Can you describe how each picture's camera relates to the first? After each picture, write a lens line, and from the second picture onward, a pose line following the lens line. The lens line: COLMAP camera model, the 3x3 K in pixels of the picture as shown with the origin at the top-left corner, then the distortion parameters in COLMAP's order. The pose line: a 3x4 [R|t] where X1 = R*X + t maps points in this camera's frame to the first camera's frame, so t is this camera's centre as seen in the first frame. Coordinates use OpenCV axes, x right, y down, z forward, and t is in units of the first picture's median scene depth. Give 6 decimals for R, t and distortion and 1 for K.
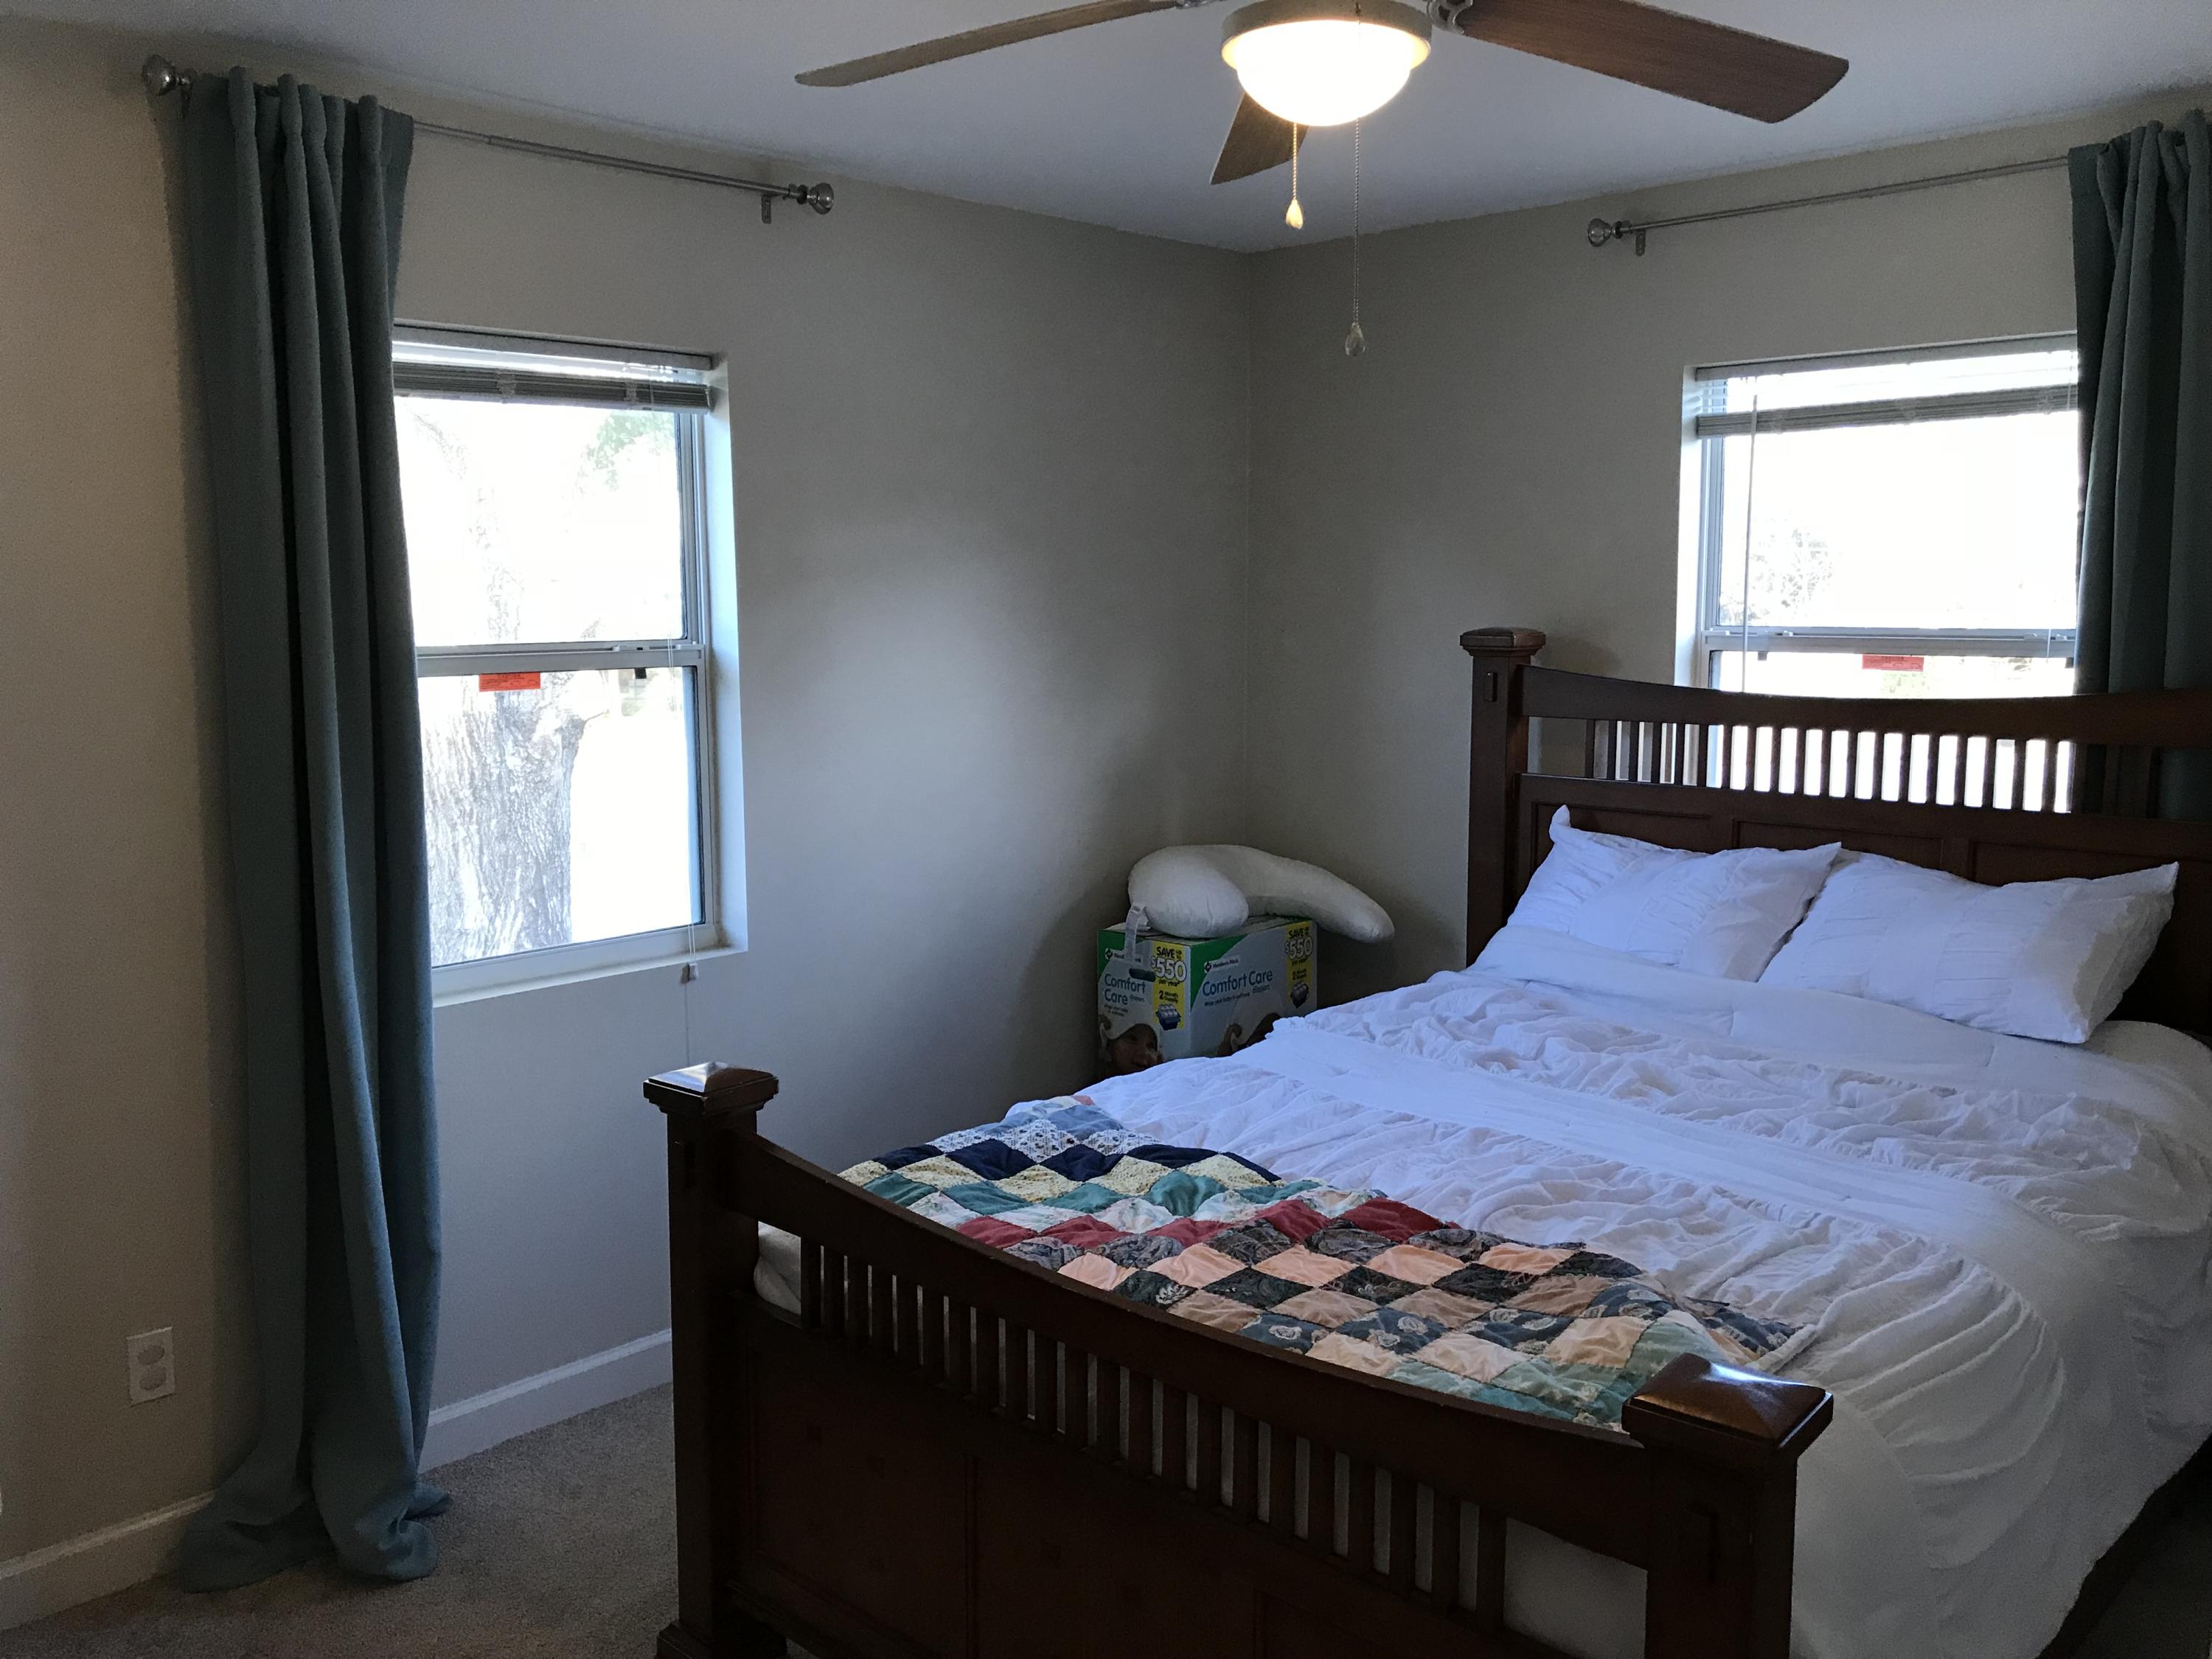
lens RADIAL K [[1834.2, 0, 1101.3], [0, 1834.2, 840.0], [0, 0, 1]] dist [0.064778, -0.080768]
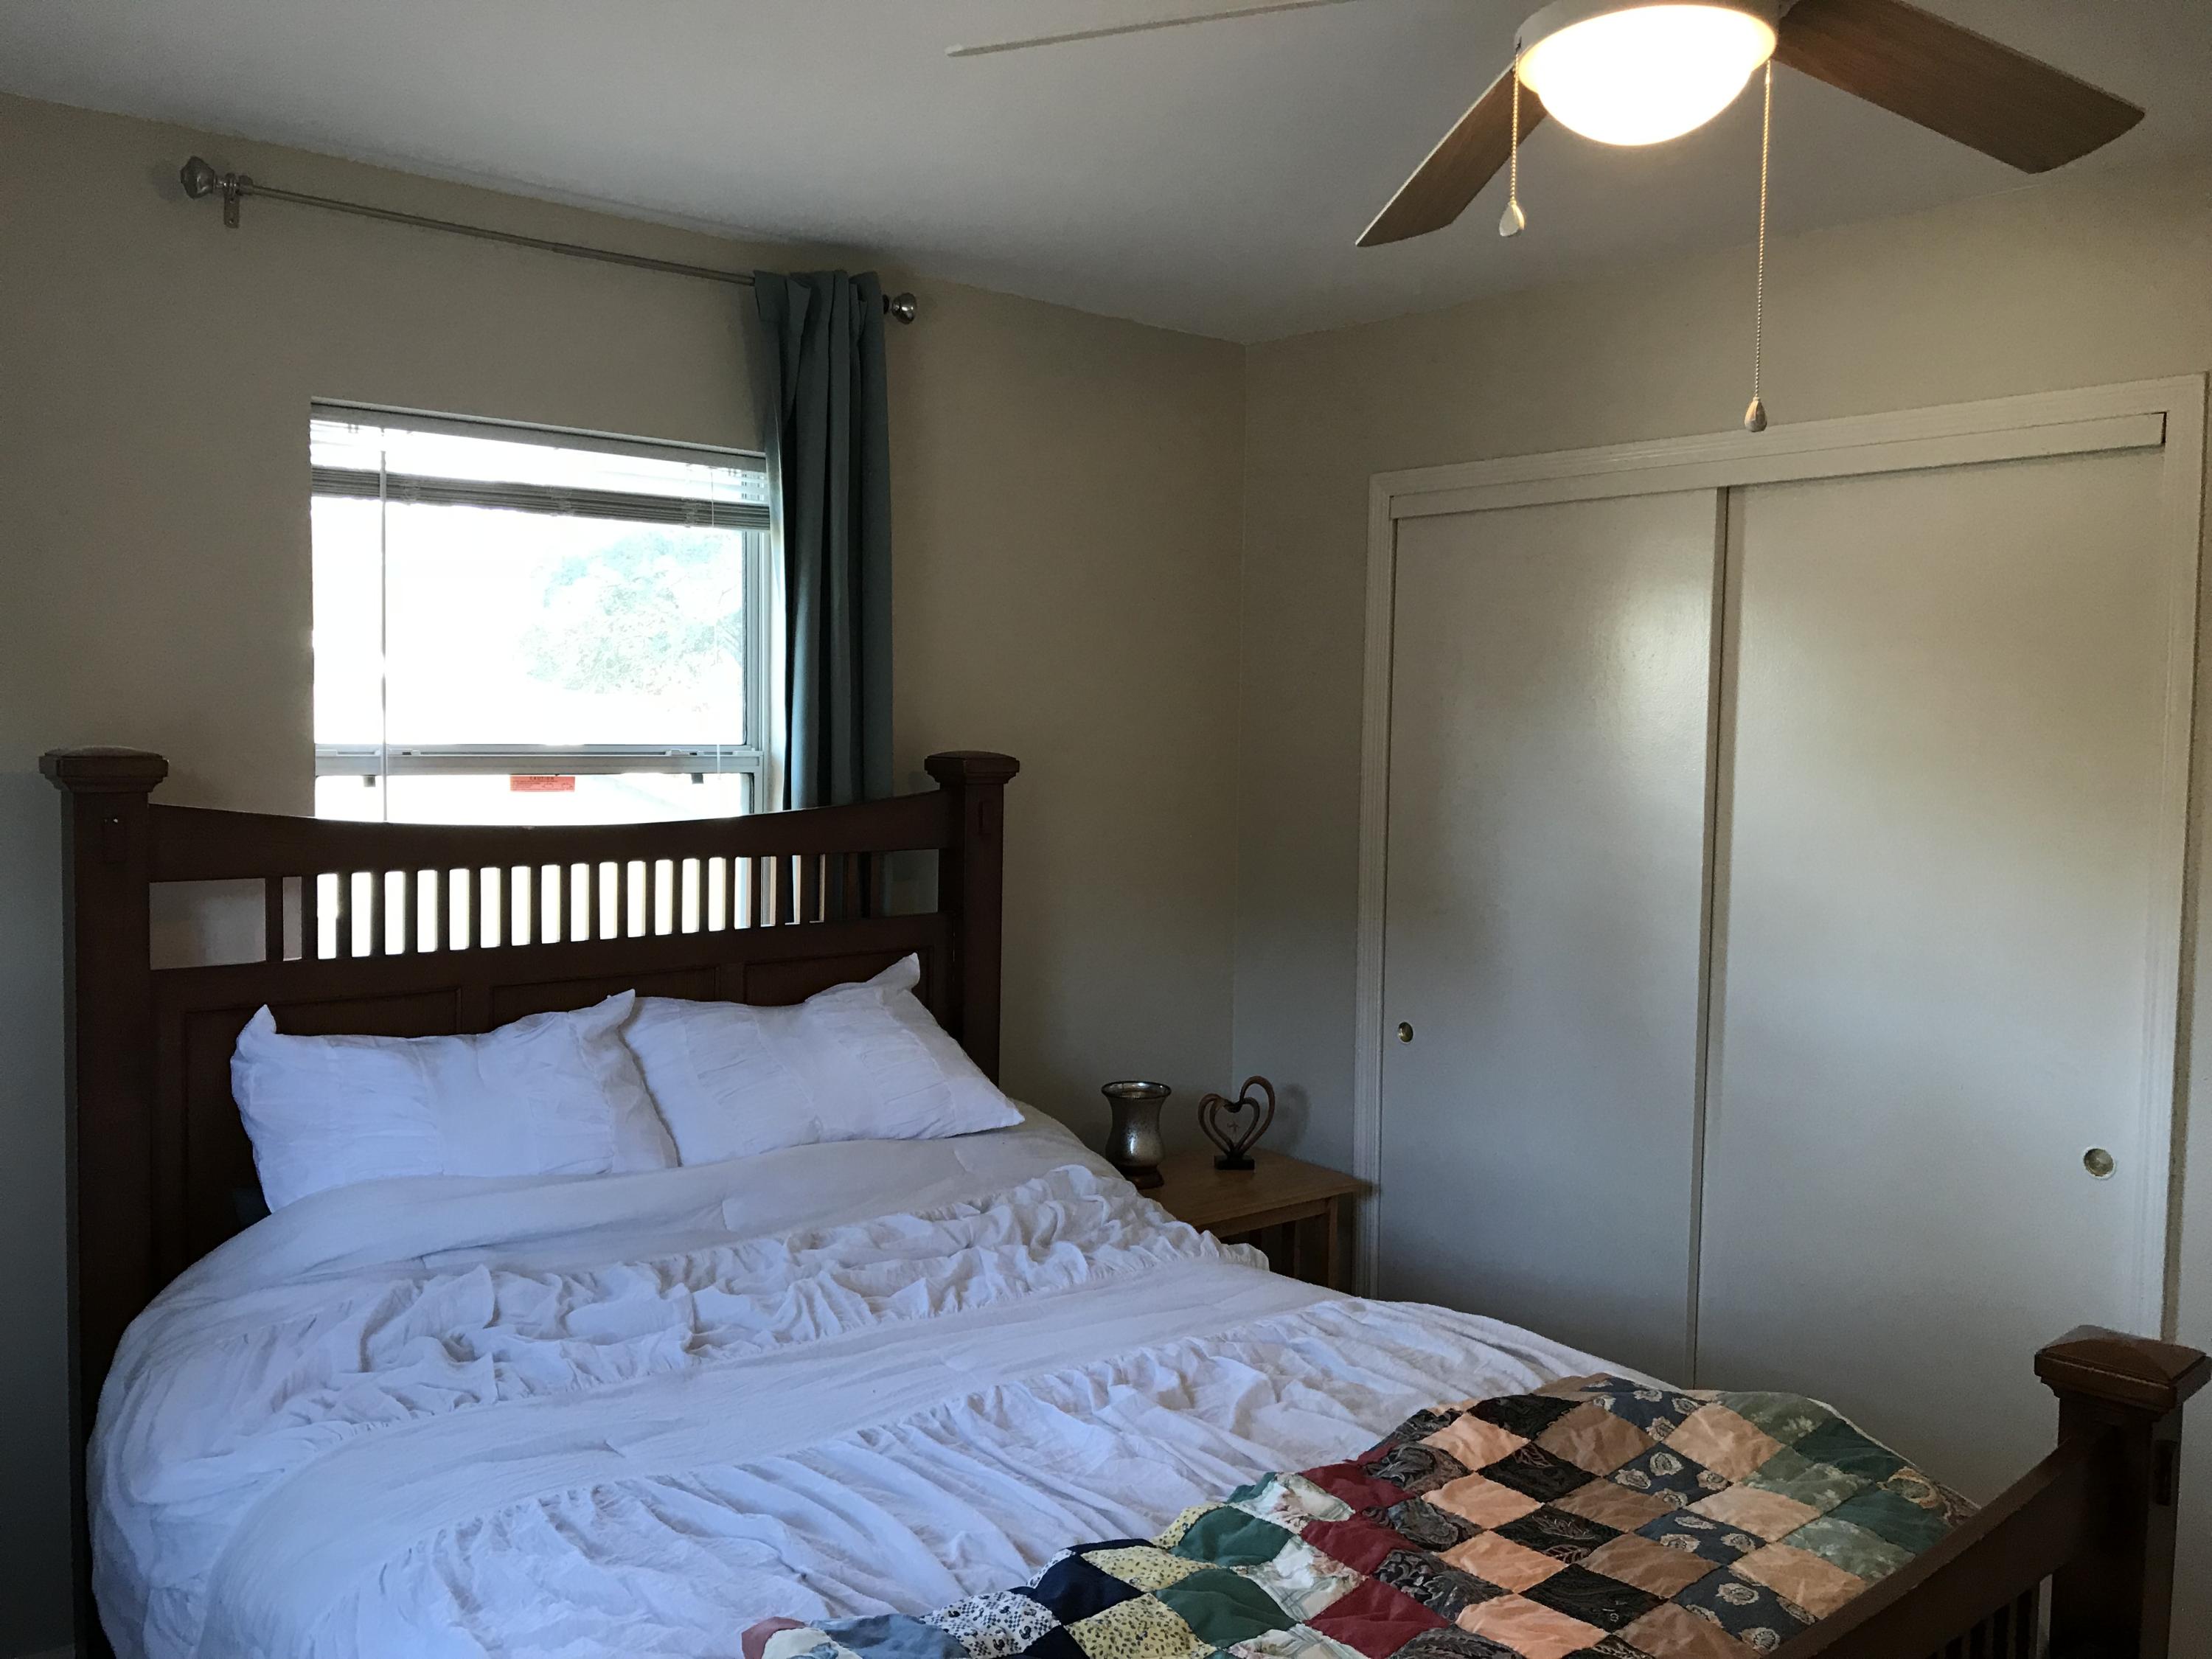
lens RADIAL K [[1834.2, 0, 1098.5], [0, 1834.2, 811.8], [0, 0, 1]] dist [0.064778, -0.080768]
pose [[0.107095, -0.041200, 0.993395, -0.409614], [0.122609, 0.992062, 0.027927, -0.074836], [-0.986660, 0.118808, 0.111296, 0.644880]]
